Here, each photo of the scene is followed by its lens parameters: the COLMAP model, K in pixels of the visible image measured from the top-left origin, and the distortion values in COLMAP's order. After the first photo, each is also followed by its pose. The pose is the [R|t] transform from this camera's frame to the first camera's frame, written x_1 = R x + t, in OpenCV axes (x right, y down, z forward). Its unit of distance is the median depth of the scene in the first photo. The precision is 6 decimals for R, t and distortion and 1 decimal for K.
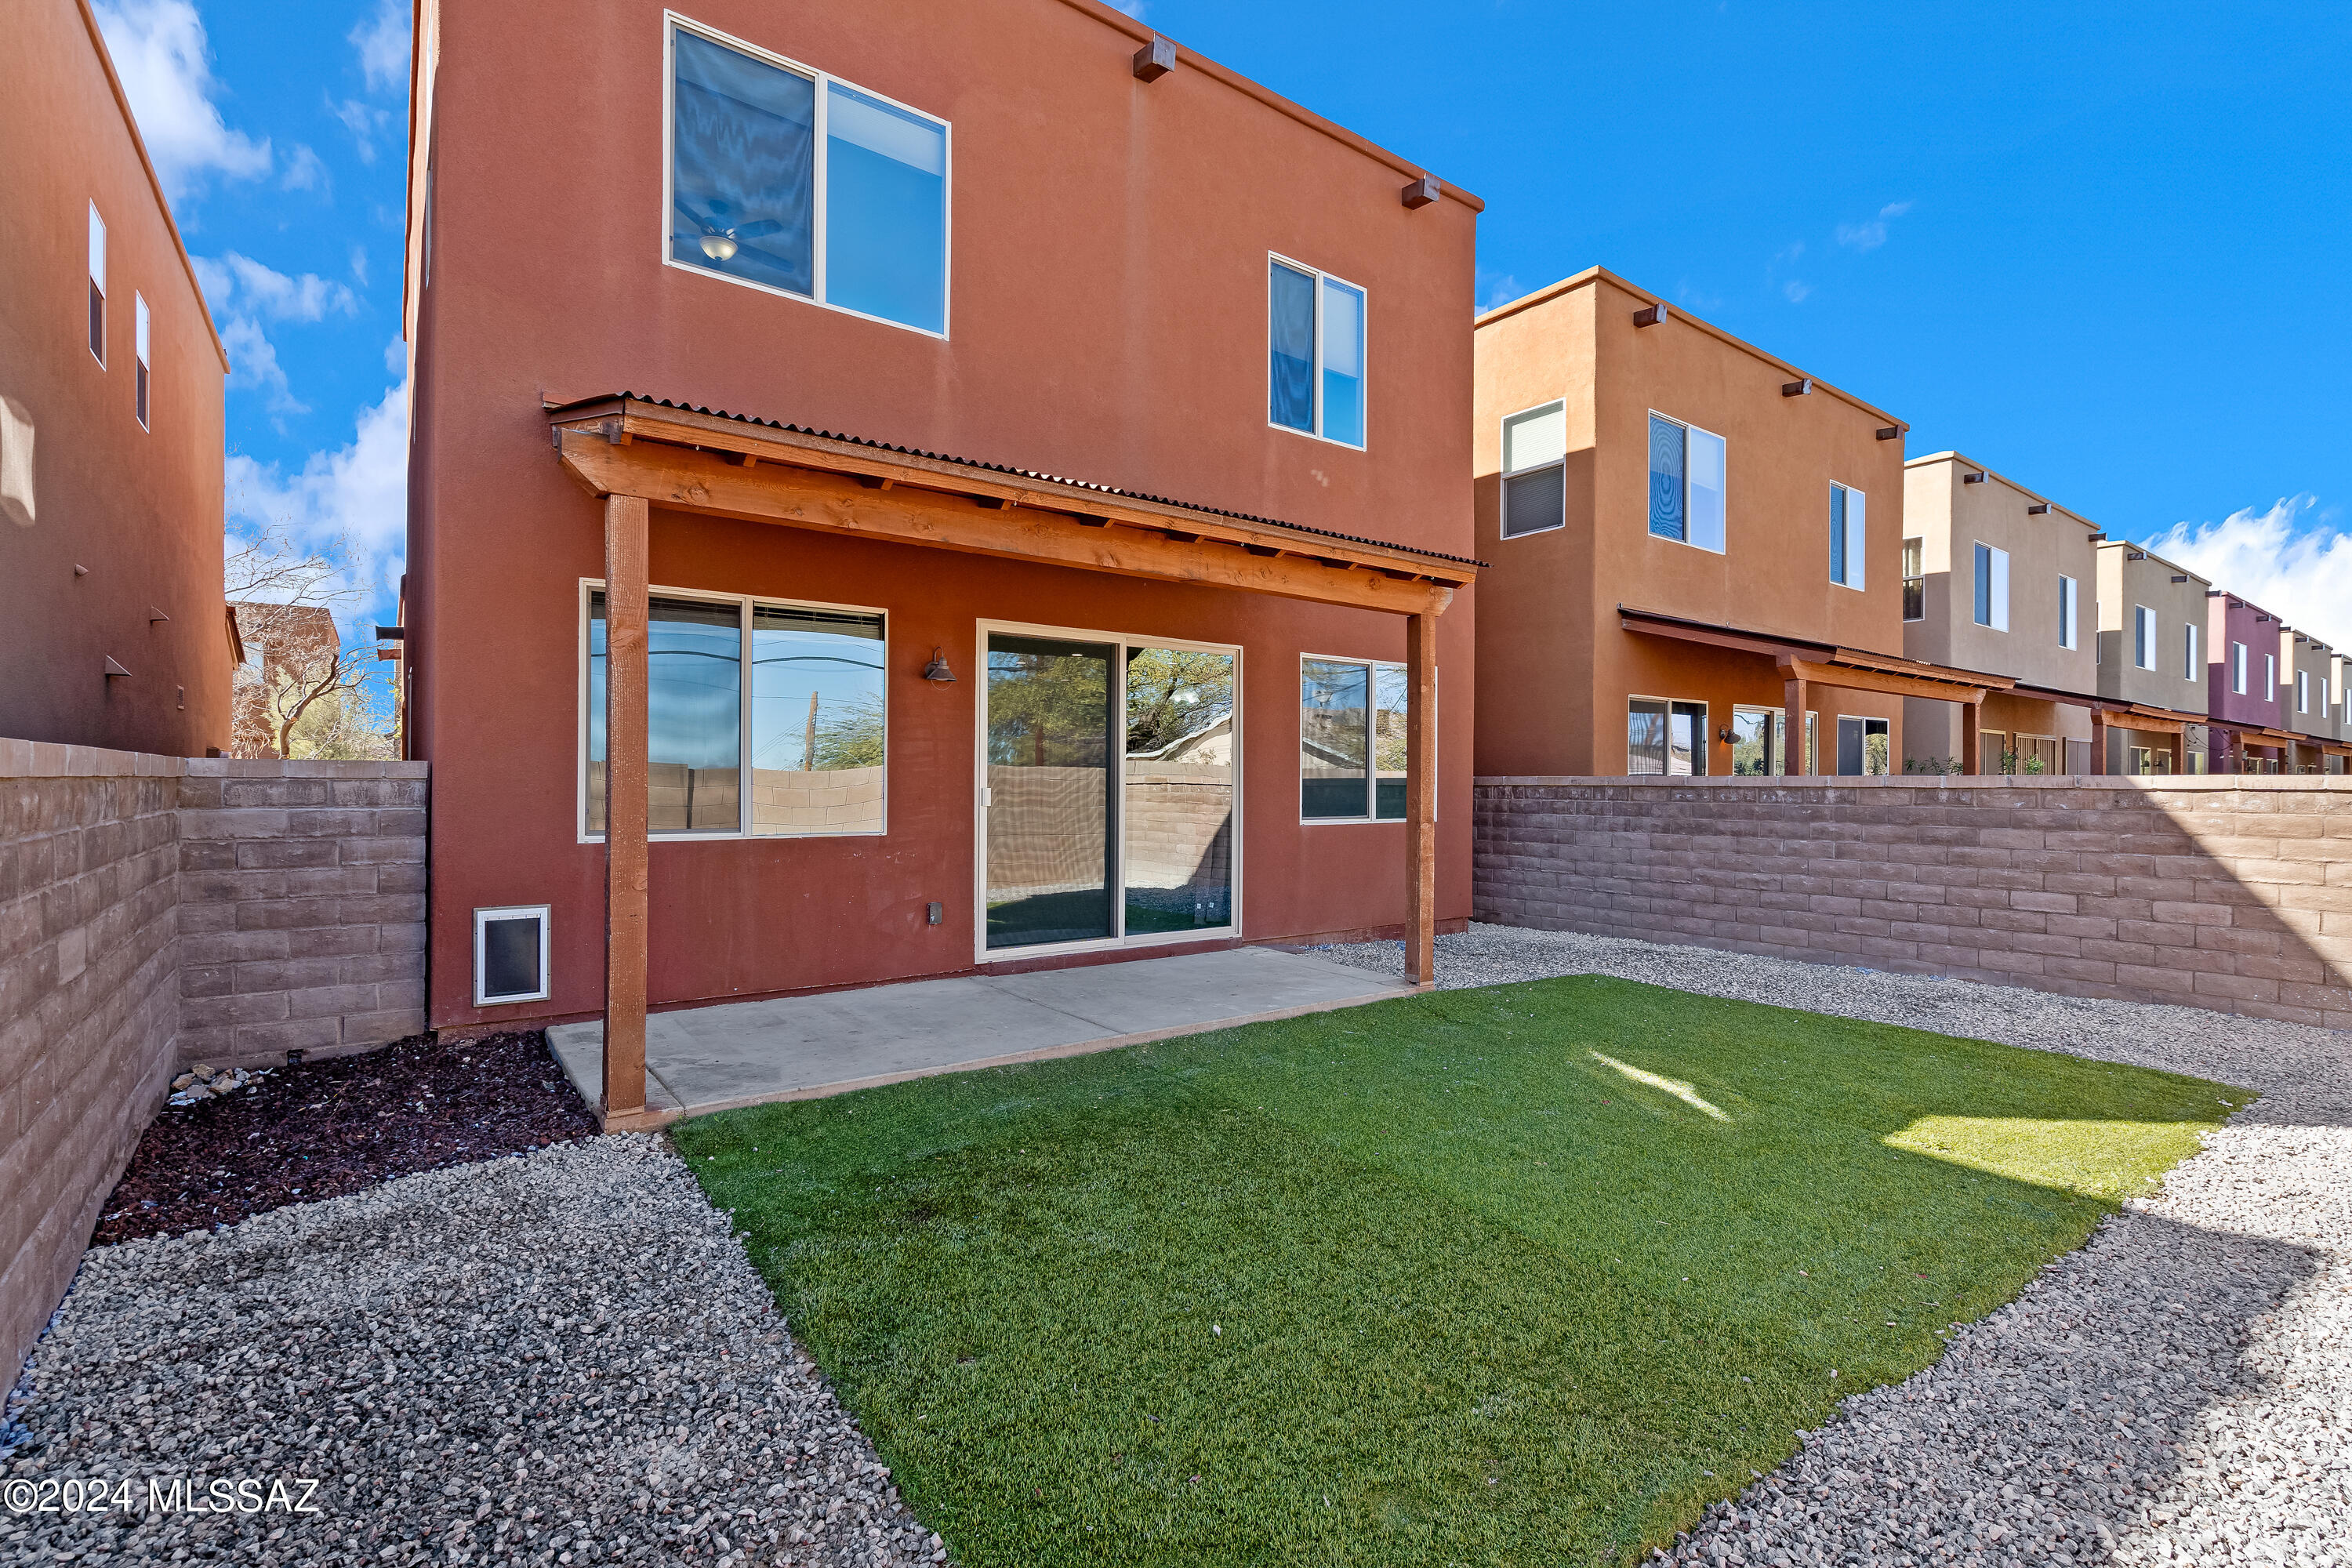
lens RADIAL K [[1092.5, 0, 1185.3], [0, 1092.5, 784.1], [0, 0, 1]] dist [-0.005310, 0.002422]
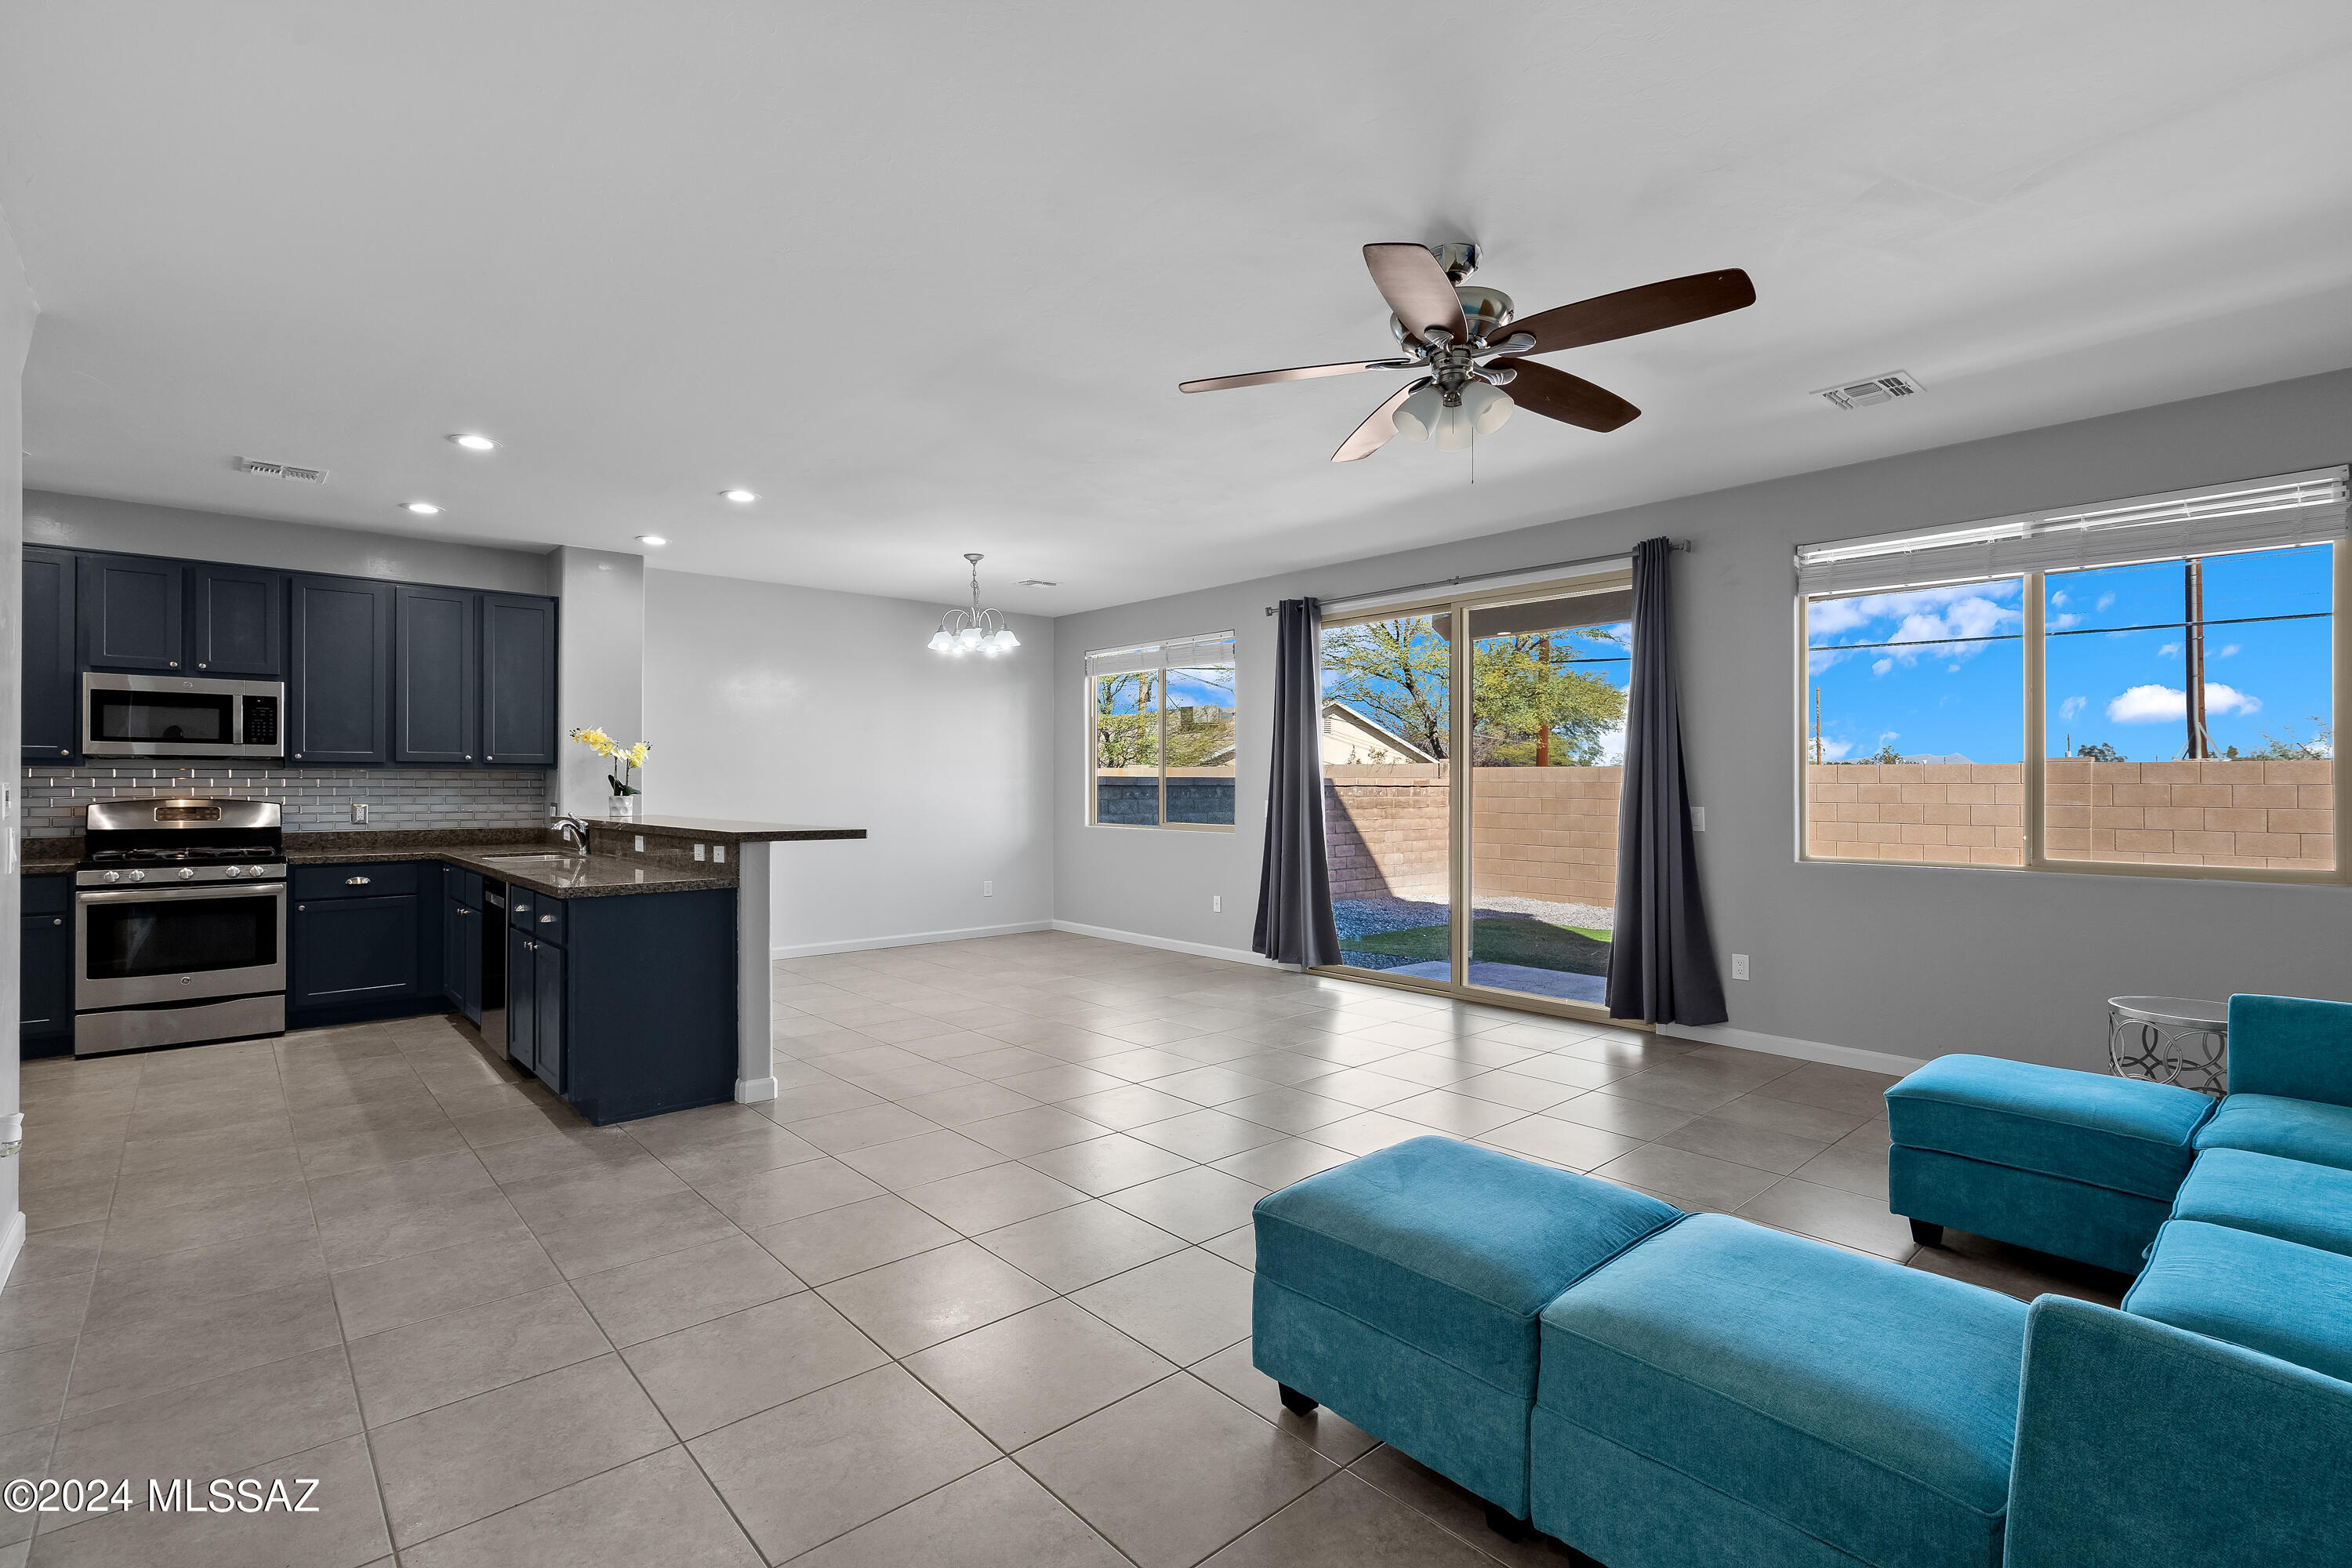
lens RADIAL K [[1092.5, 0, 1188.9], [0, 1092.5, 776.5], [0, 0, 1]] dist [-0.005310, 0.002422]
pose [[-0.087964, 0.000081, 0.996124, -0.779977], [0.002874, 0.999996, 0.000173, -0.009753], [-0.996120, 0.002879, -0.087964, 1.193023]]
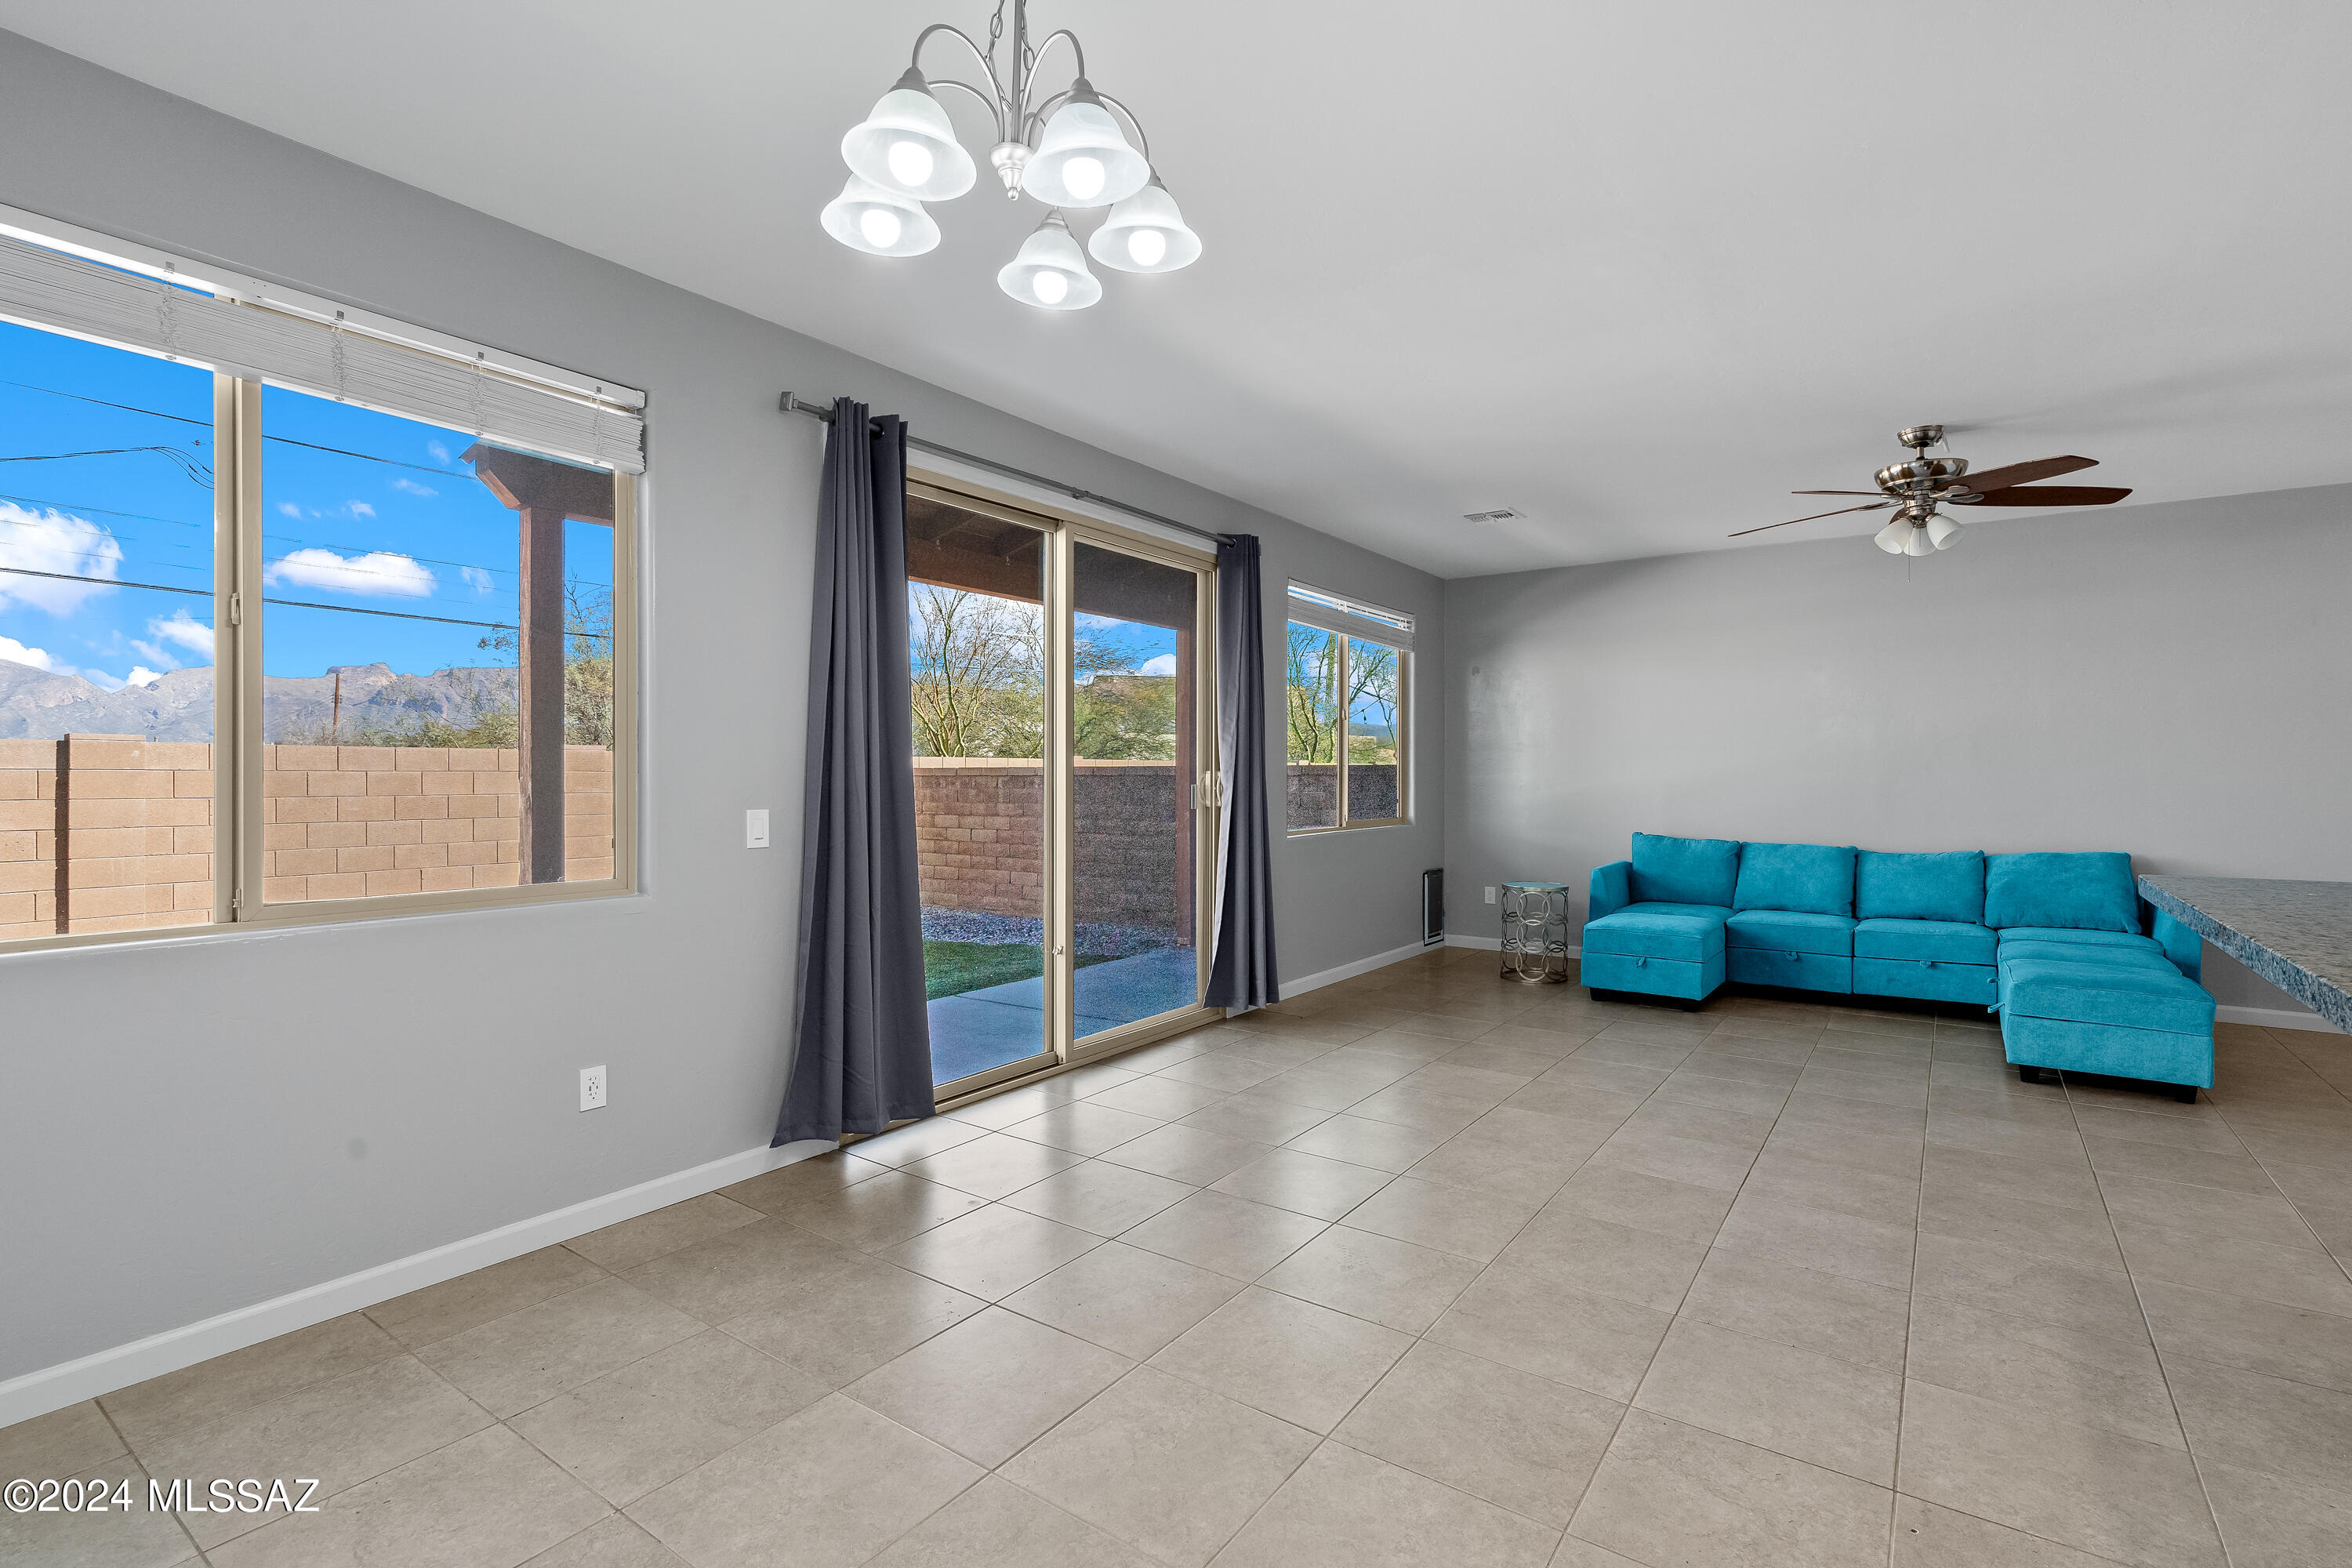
lens RADIAL K [[1092.5, 0, 1177.5], [0, 1092.5, 772.5], [0, 0, 1]] dist [-0.005310, 0.002422]
pose [[-0.953293, -0.008414, -0.301929, 0.050310], [-0.009461, 0.999953, 0.002006, -0.005904], [0.301898, 0.004769, -0.953328, 1.473855]]
